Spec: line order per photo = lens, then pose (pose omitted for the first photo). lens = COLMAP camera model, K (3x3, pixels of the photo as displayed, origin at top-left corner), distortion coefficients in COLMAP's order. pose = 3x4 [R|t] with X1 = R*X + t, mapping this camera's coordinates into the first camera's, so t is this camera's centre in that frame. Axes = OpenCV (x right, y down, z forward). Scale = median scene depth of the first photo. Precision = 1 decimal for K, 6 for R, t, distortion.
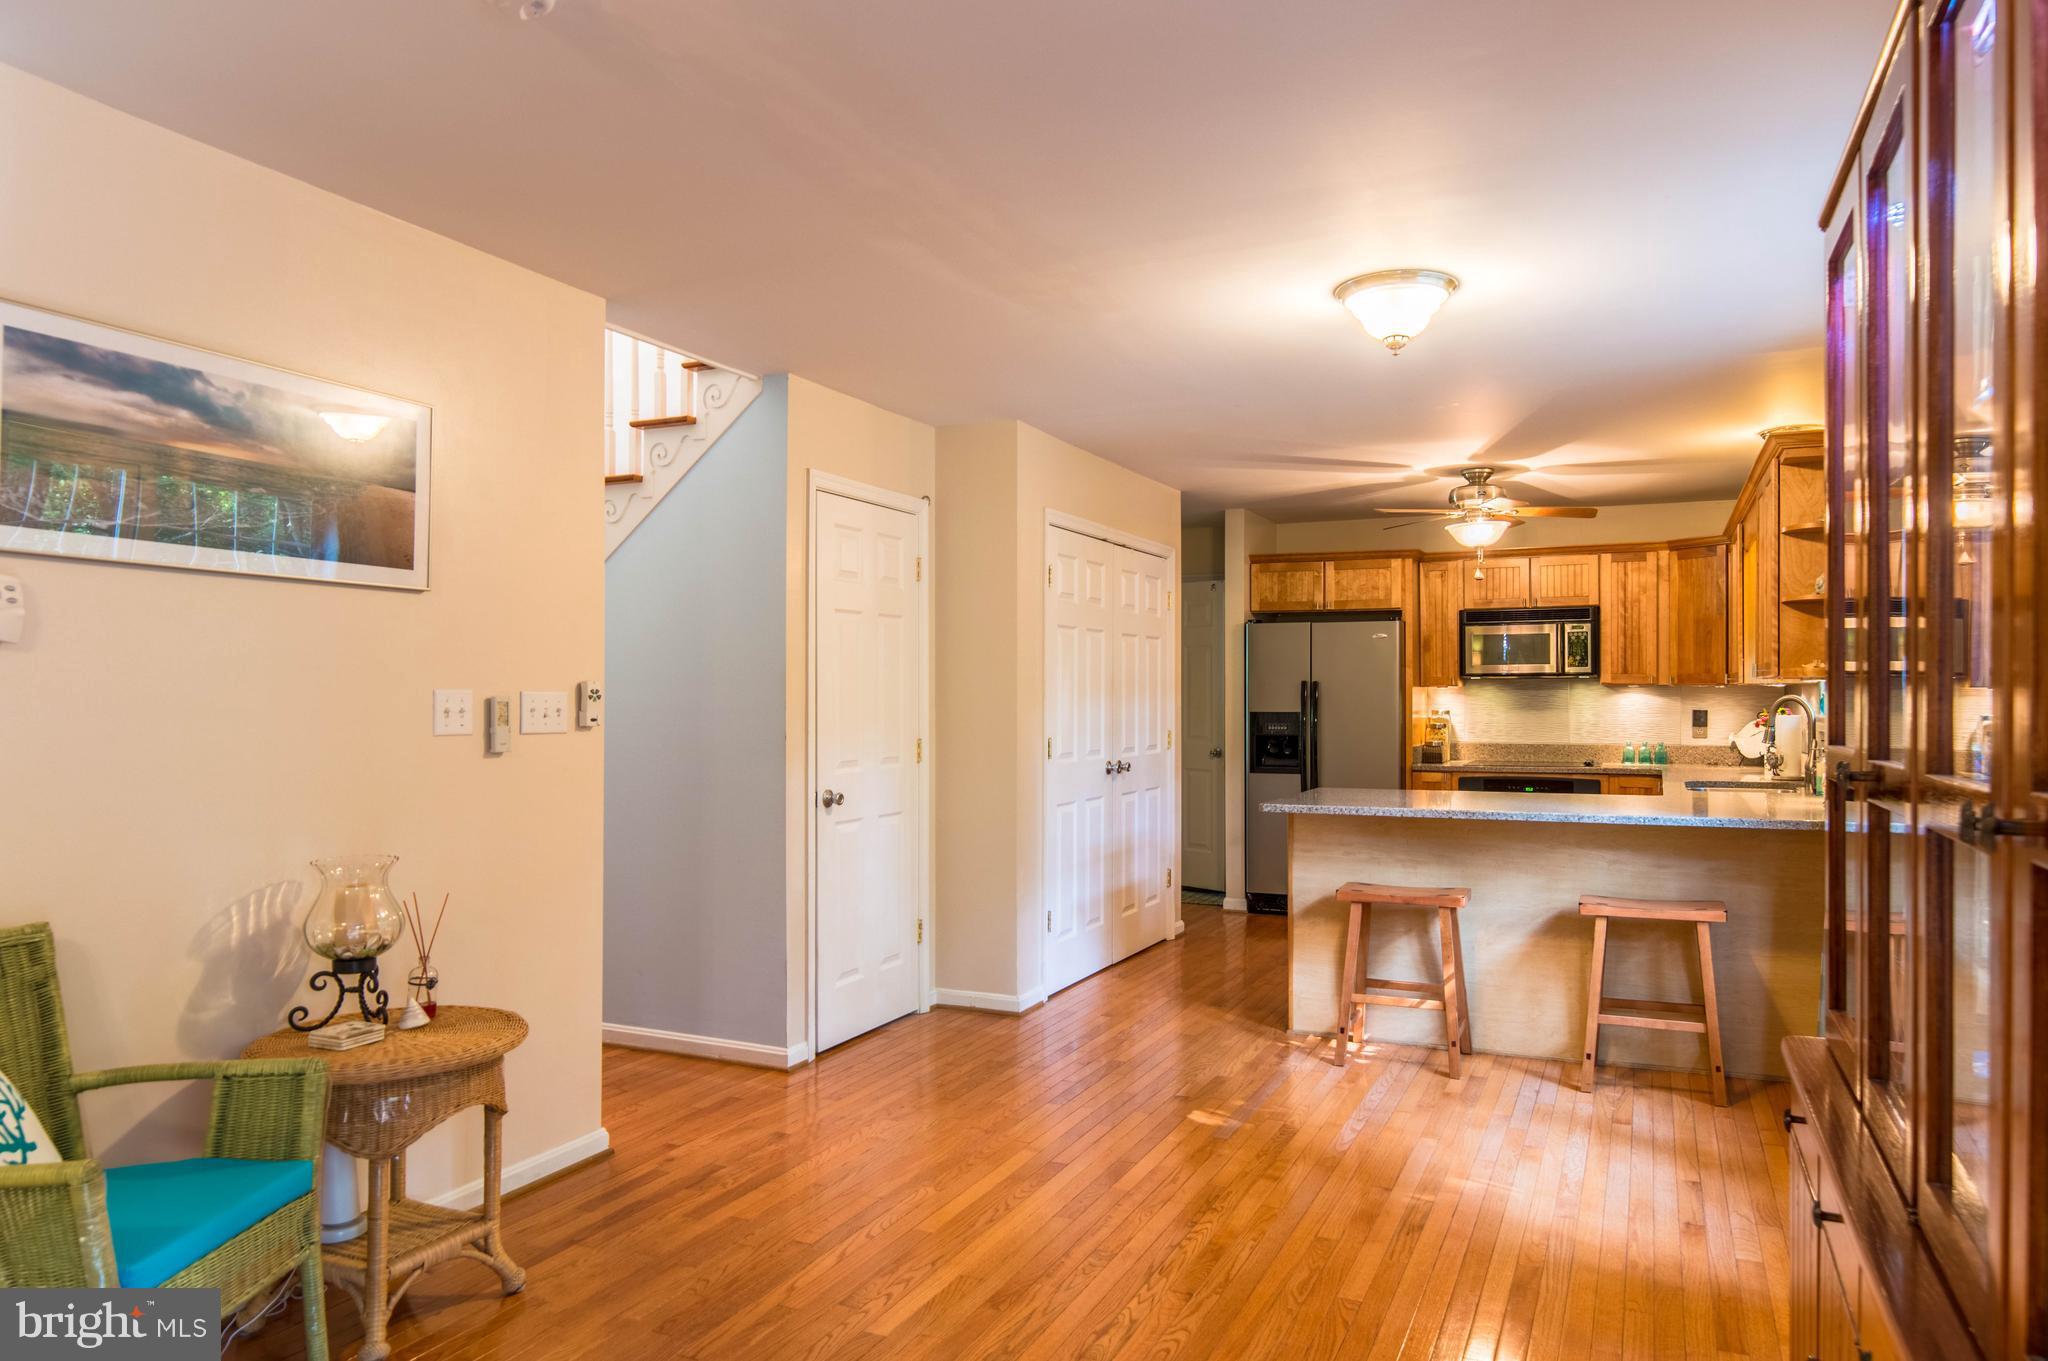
lens RADIAL K [[1279.1, 0, 1028.8], [0, 1279.1, 709.4], [0, 0, 1]] dist [-0.066005, 0.000364]
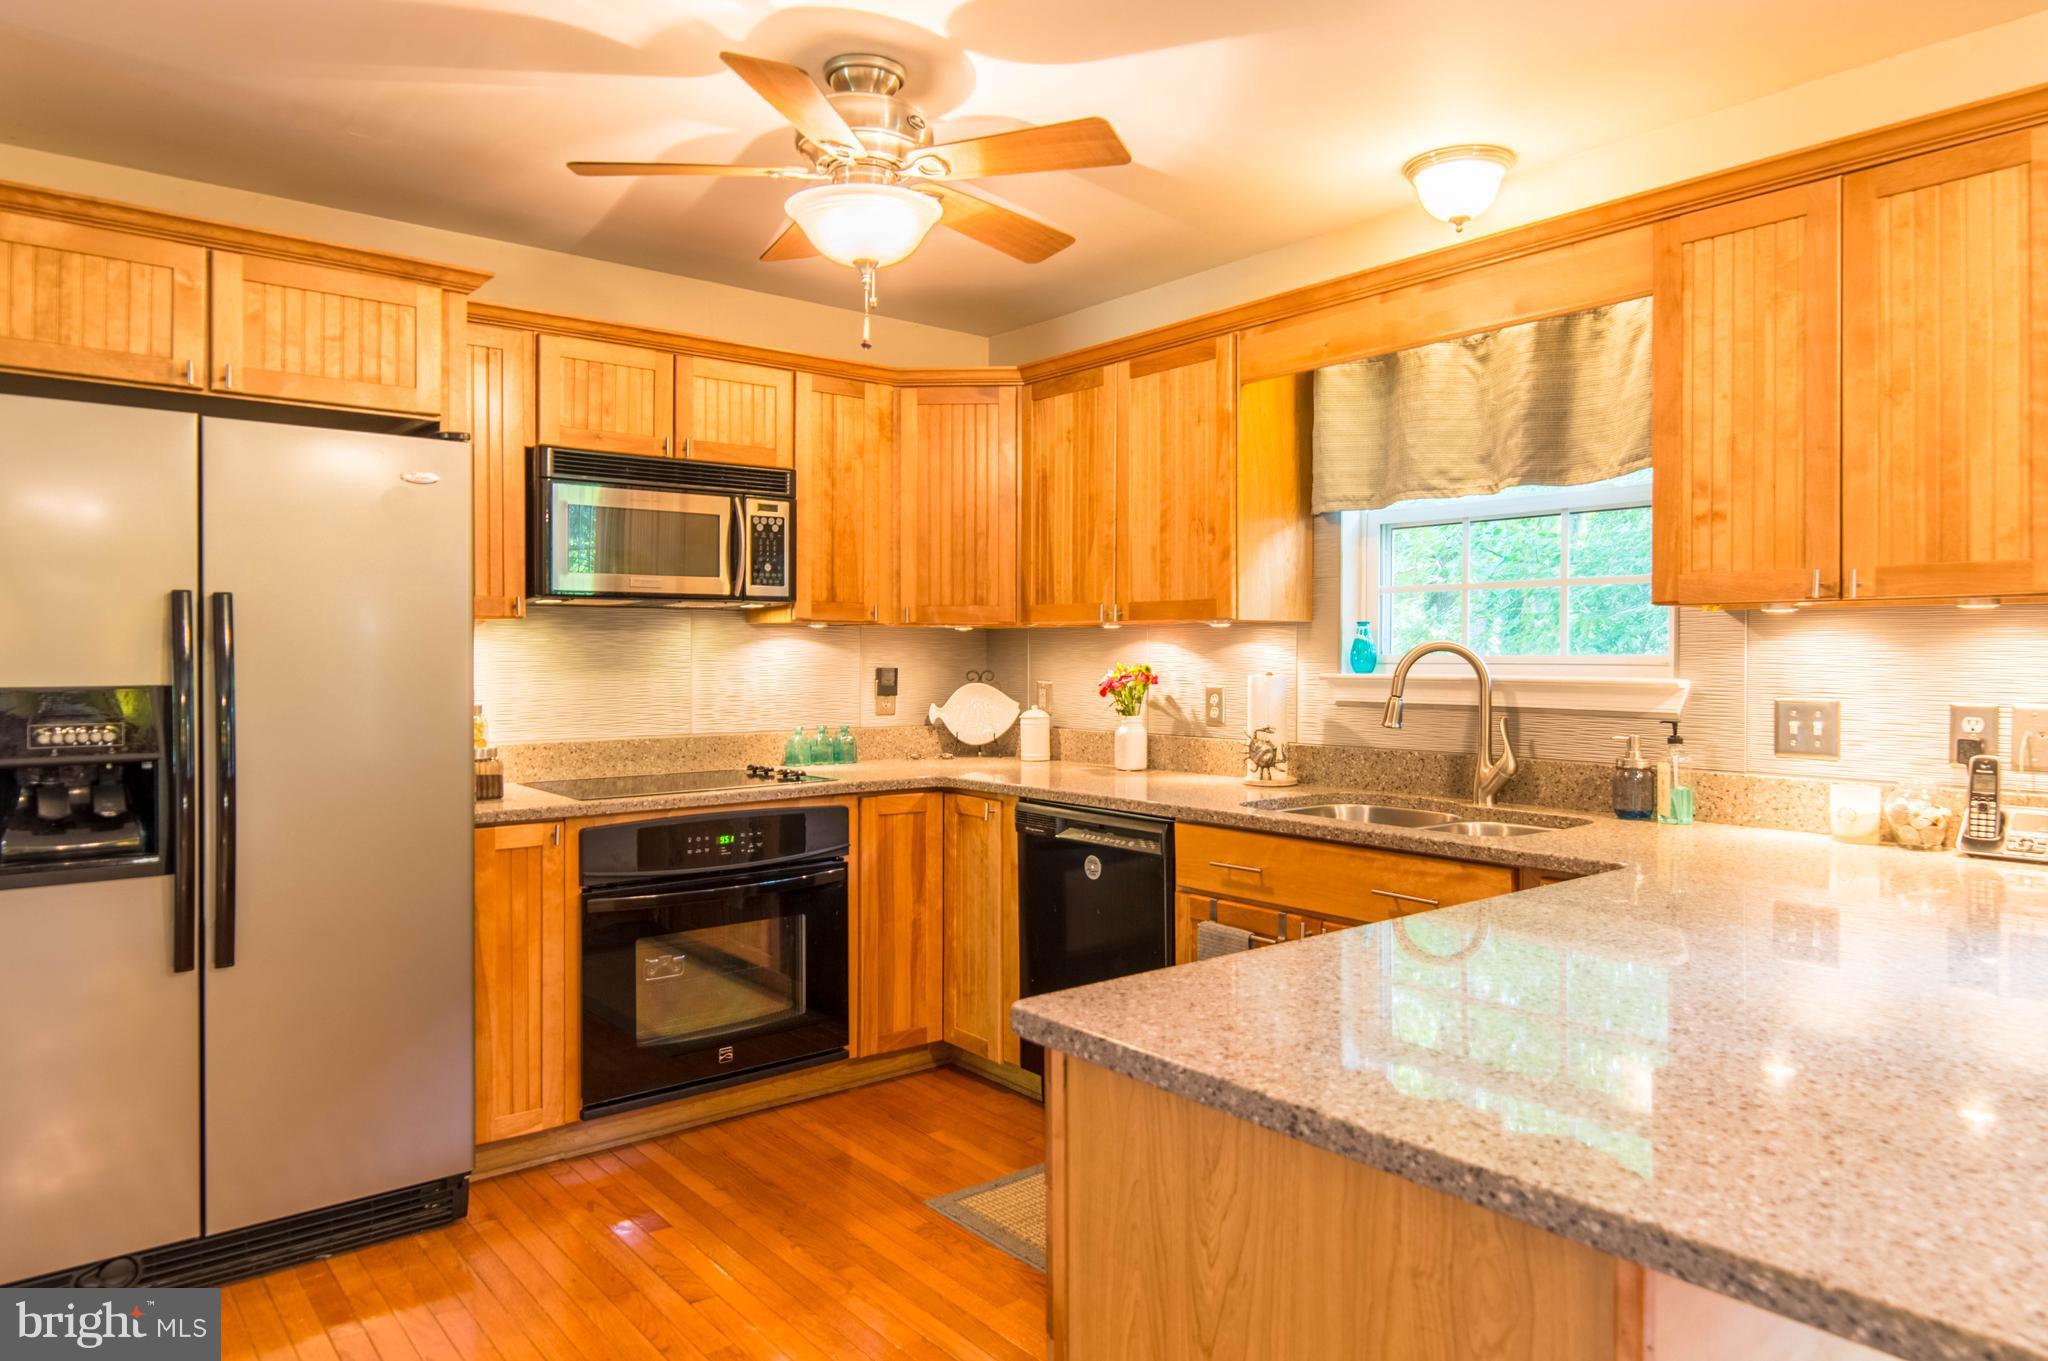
lens RADIAL K [[1302.4, 0, 1028.3], [0, 1302.4, 670.3], [0, 0, 1]] dist [0.020504, 0.000818]
pose [[0.431981, -0.010106, 0.901826, 0.004107], [0.009418, 0.999933, 0.006694, -0.001966], [-0.901834, 0.005601, 0.432047, 0.688026]]
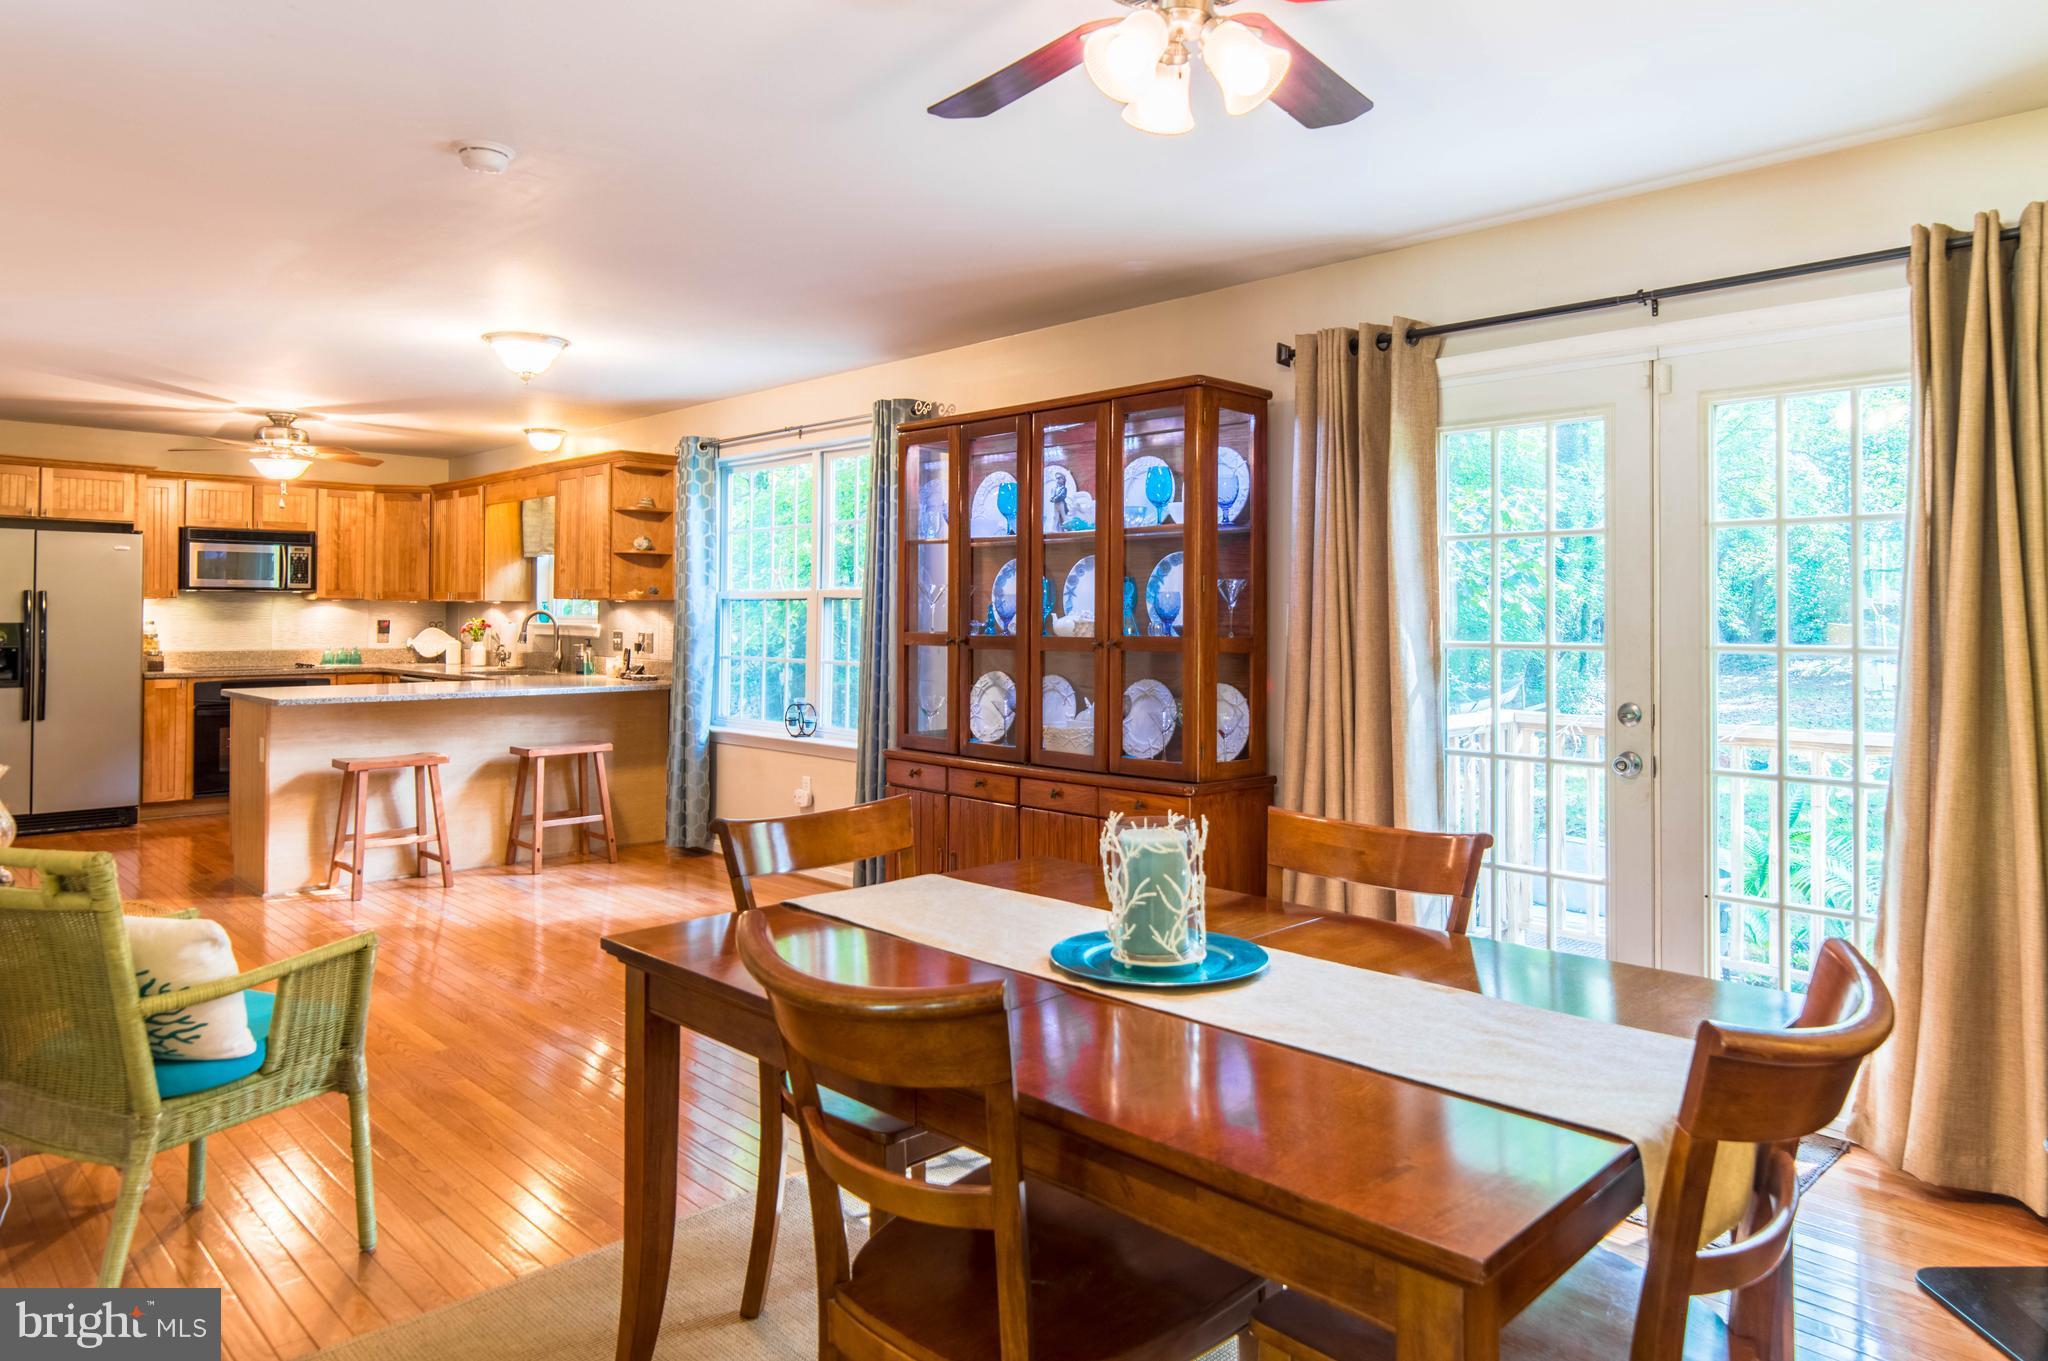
lens RADIAL K [[1284.3, 0, 1024.4], [0, 1284.3, 608.1], [0, 0, 1]] dist [0.020447, -0.000758]
pose [[0.341085, 0.007943, 0.939999, -0.470104], [0.000887, 0.999961, -0.008771, 0.000266], [-0.940032, 0.003825, 0.341065, -0.041863]]
